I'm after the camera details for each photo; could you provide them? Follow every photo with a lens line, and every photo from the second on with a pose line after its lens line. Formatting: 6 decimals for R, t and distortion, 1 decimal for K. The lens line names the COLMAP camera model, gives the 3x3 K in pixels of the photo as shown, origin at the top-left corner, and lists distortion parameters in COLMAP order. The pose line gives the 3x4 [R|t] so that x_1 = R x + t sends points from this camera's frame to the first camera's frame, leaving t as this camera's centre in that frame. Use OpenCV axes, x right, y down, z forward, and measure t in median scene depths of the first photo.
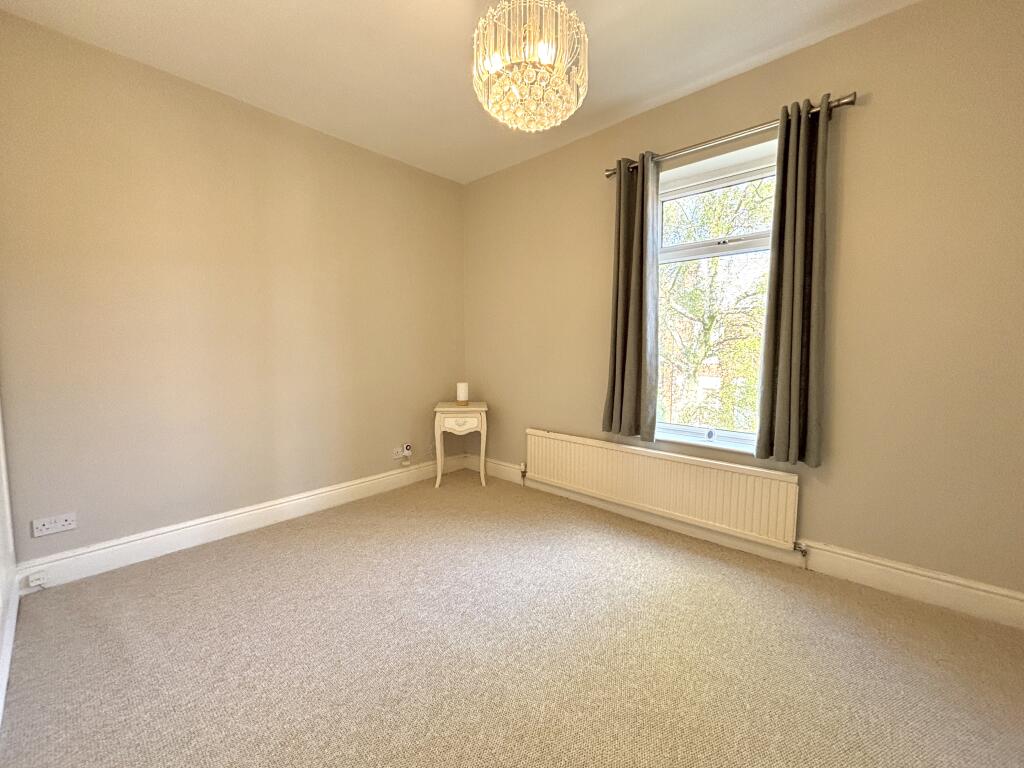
lens RADIAL K [[413.5, 0, 506.8], [0, 413.5, 381.7], [0, 0, 1]] dist [-0.001035, 0.000396]
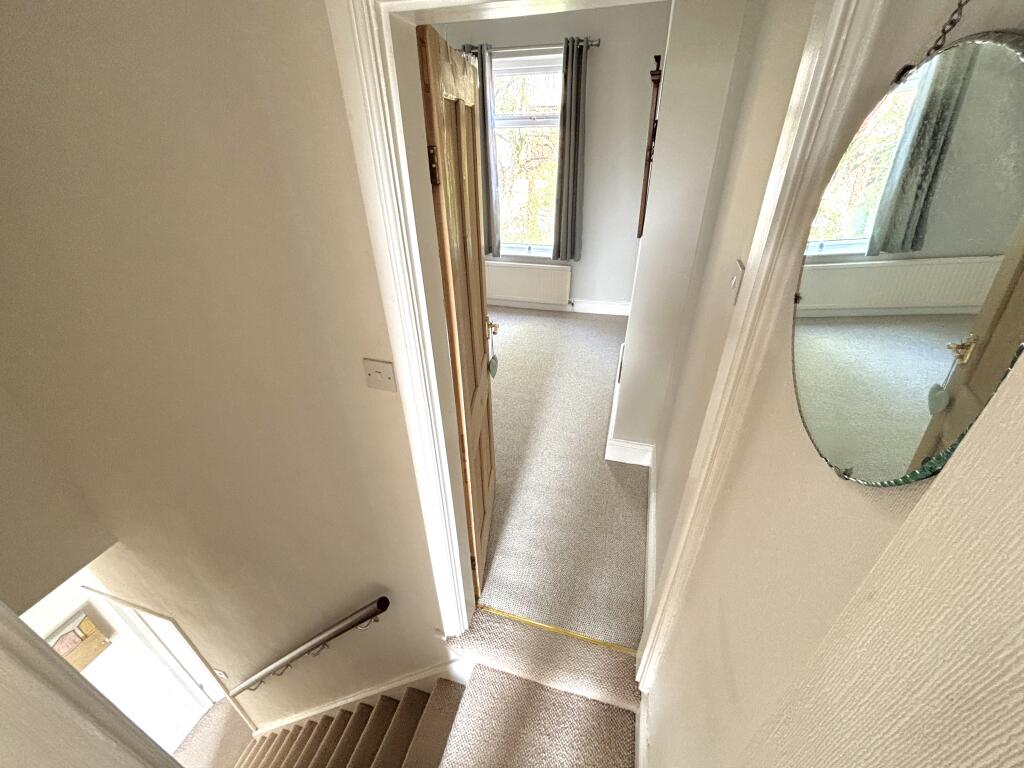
lens RADIAL K [[413.5, 0, 514.0], [0, 413.5, 387.1], [0, 0, 1]] dist [-0.001035, 0.000396]
pose [[0.898153, -0.233570, 0.372514, -0.382165], [0.046882, 0.893276, 0.447057, -0.144167], [-0.437177, -0.384061, 0.813249, -0.663528]]
